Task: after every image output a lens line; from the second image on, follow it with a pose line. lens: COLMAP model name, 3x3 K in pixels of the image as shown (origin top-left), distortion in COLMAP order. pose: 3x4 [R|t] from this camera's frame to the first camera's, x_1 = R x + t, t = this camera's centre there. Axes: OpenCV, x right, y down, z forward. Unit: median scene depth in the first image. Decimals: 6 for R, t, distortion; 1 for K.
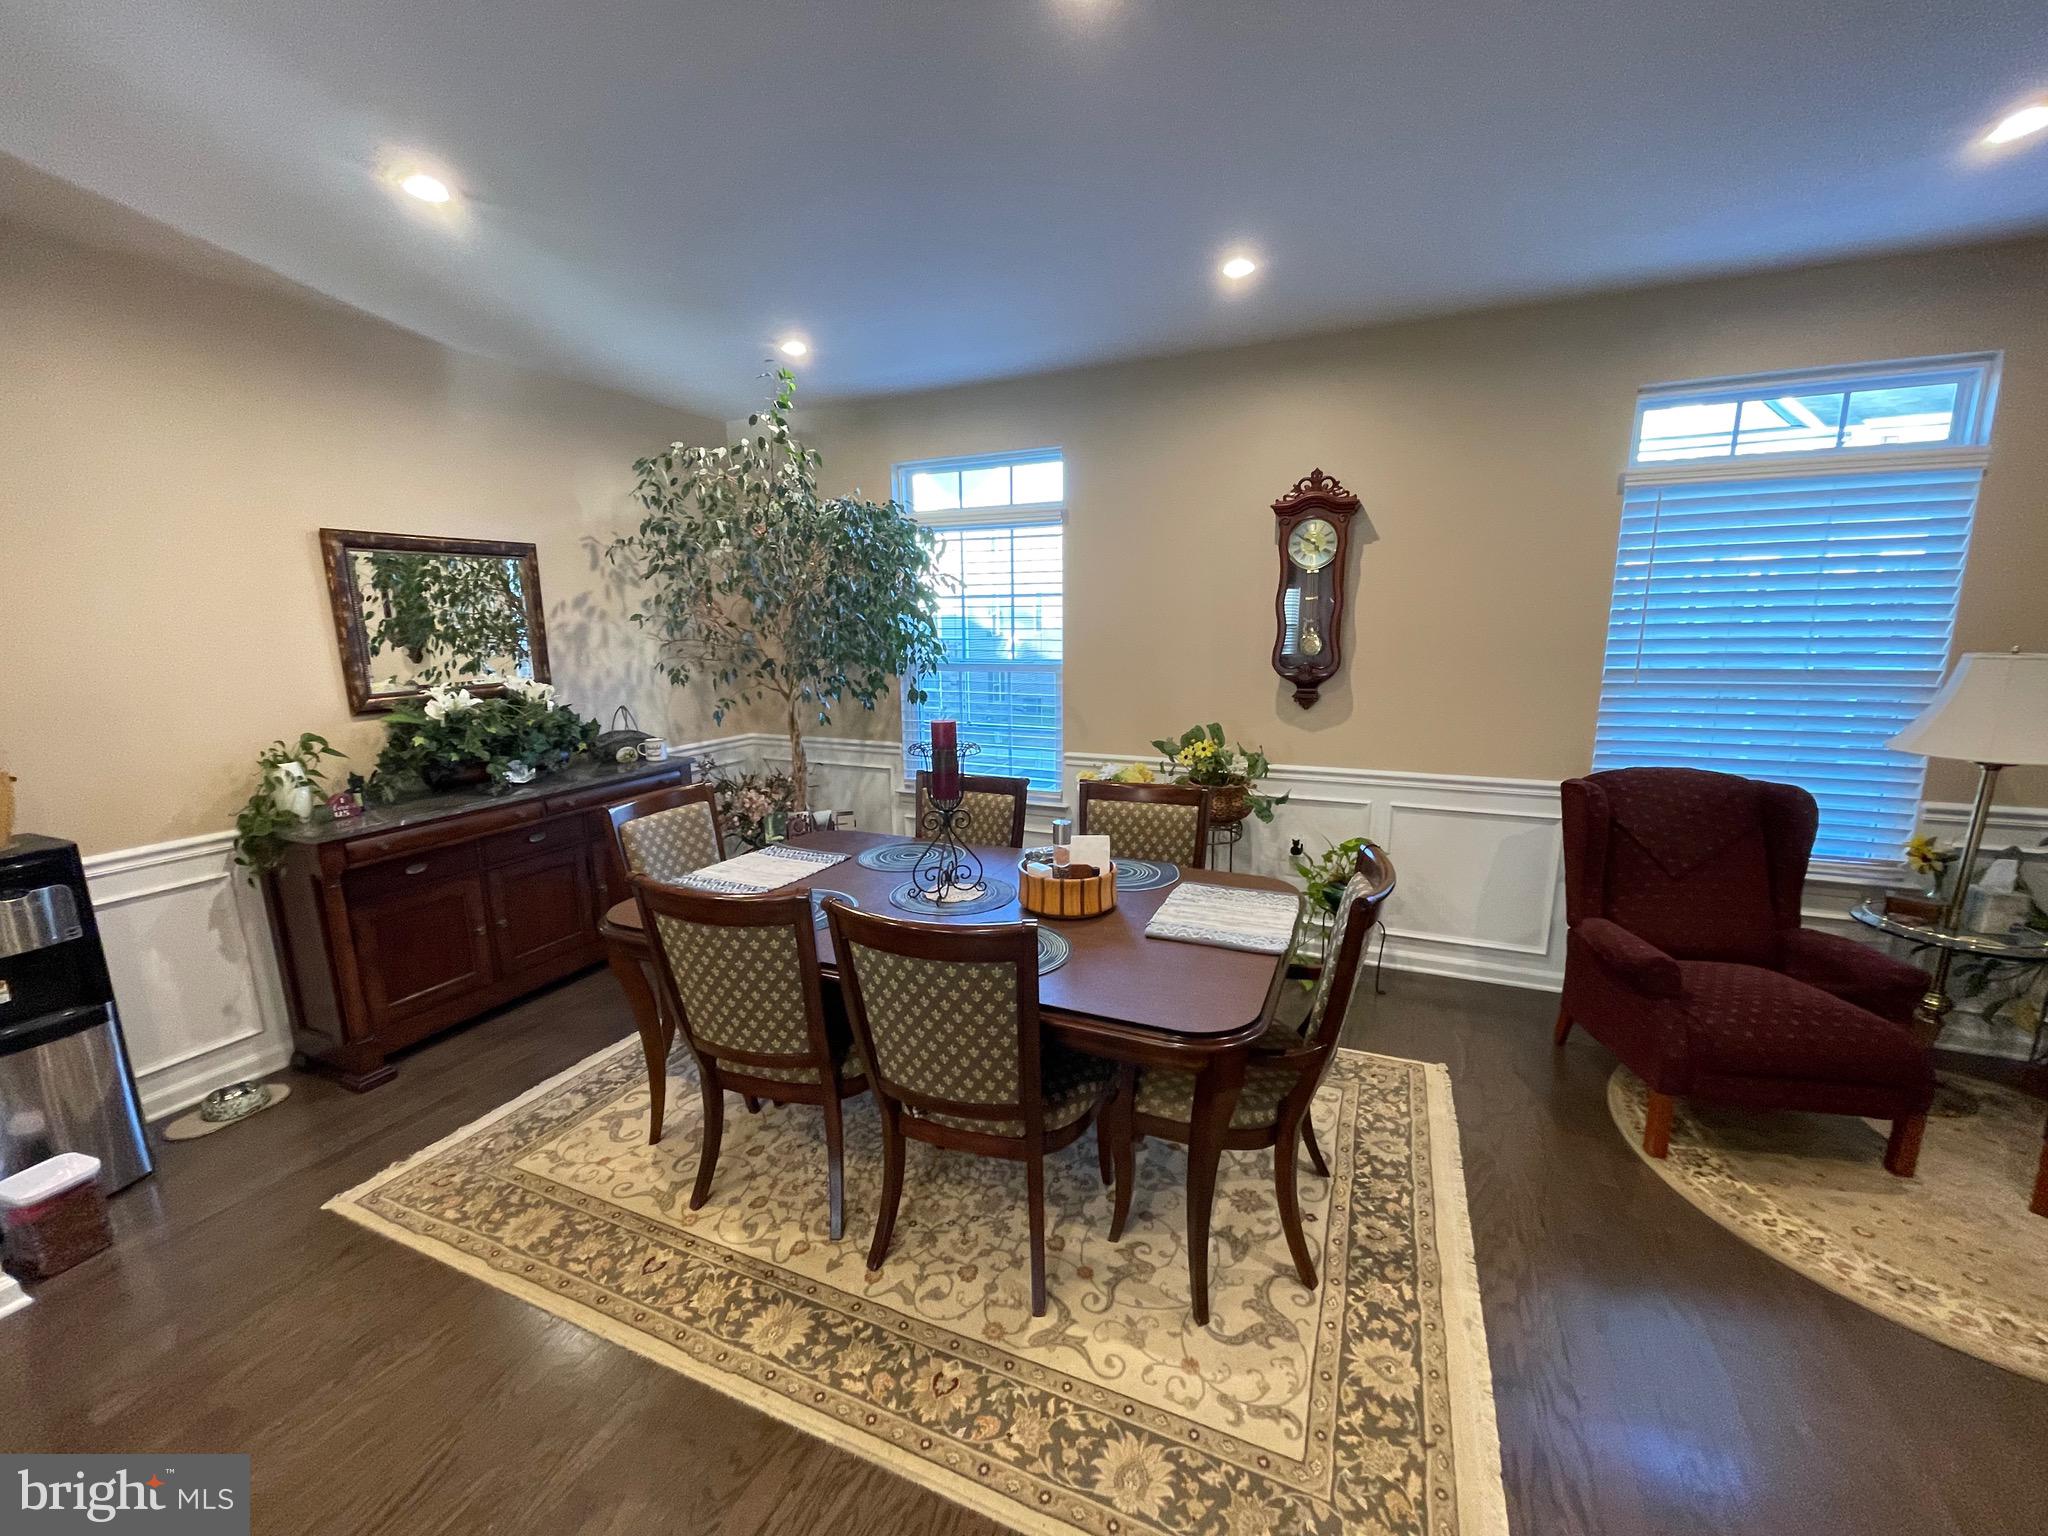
lens RADIAL K [[825.4, 0, 1015.5], [0, 825.4, 782.0], [0, 0, 1]] dist [-0.000237, -0.000586]
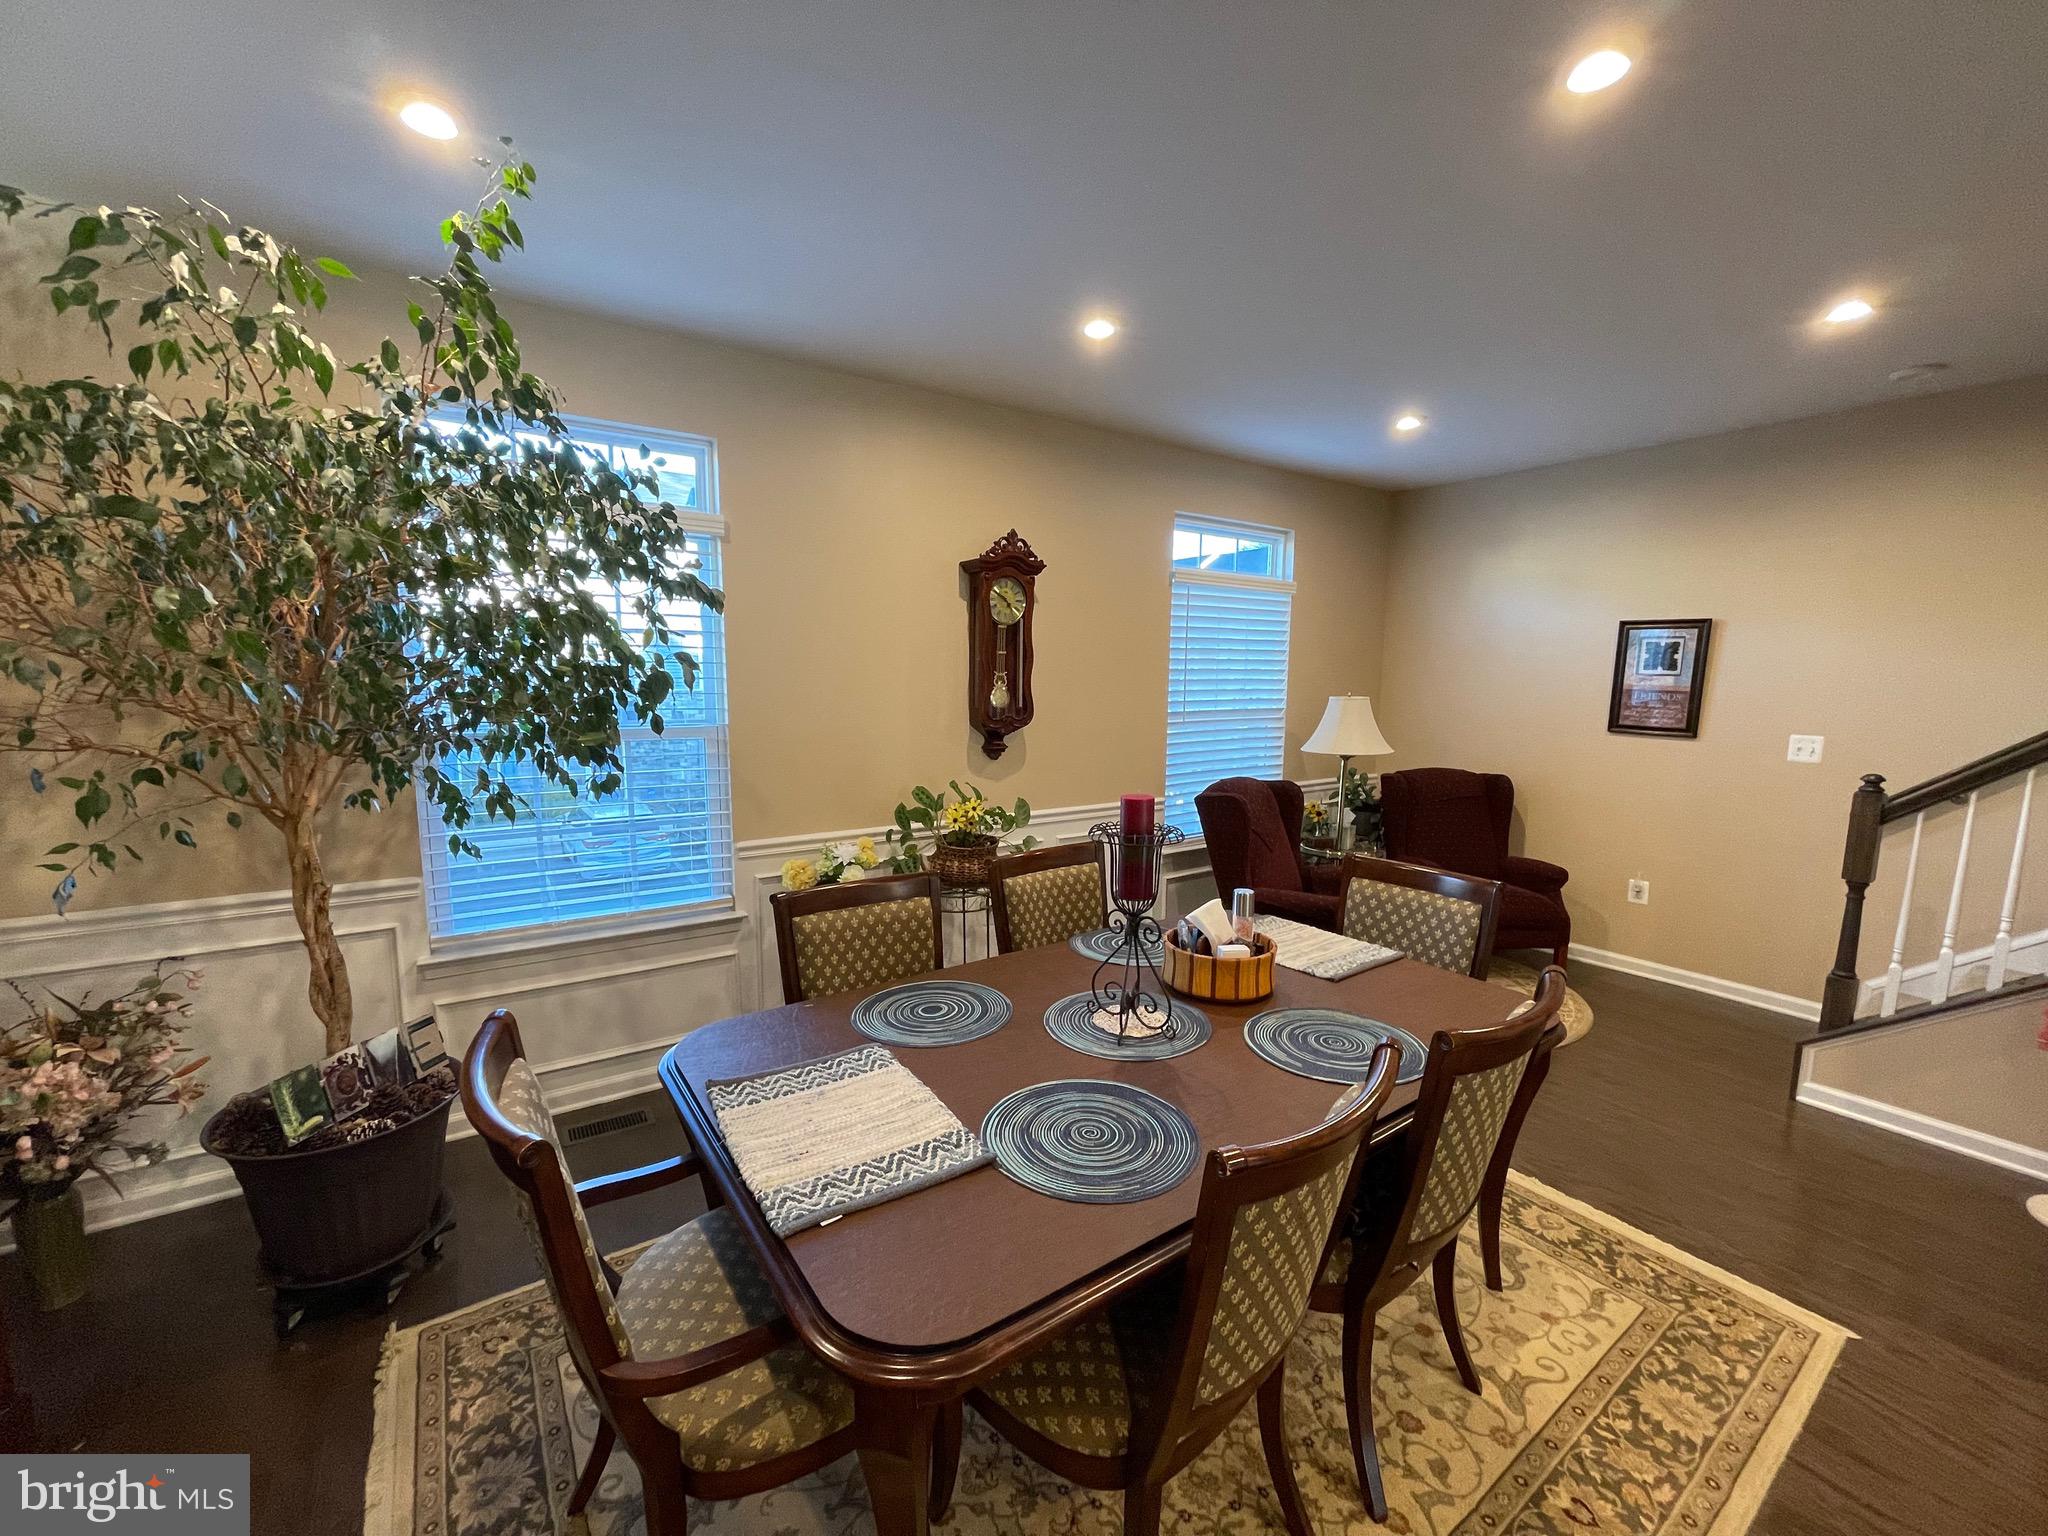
lens RADIAL K [[825.4, 0, 1015.5], [0, 825.4, 782.0], [0, 0, 1]] dist [-0.000237, -0.000586]
pose [[0.509128, -0.094683, 0.855467, -0.556127], [0.151079, 0.988330, 0.019474, -0.083141], [-0.847327, 0.119328, 0.517491, 0.492354]]
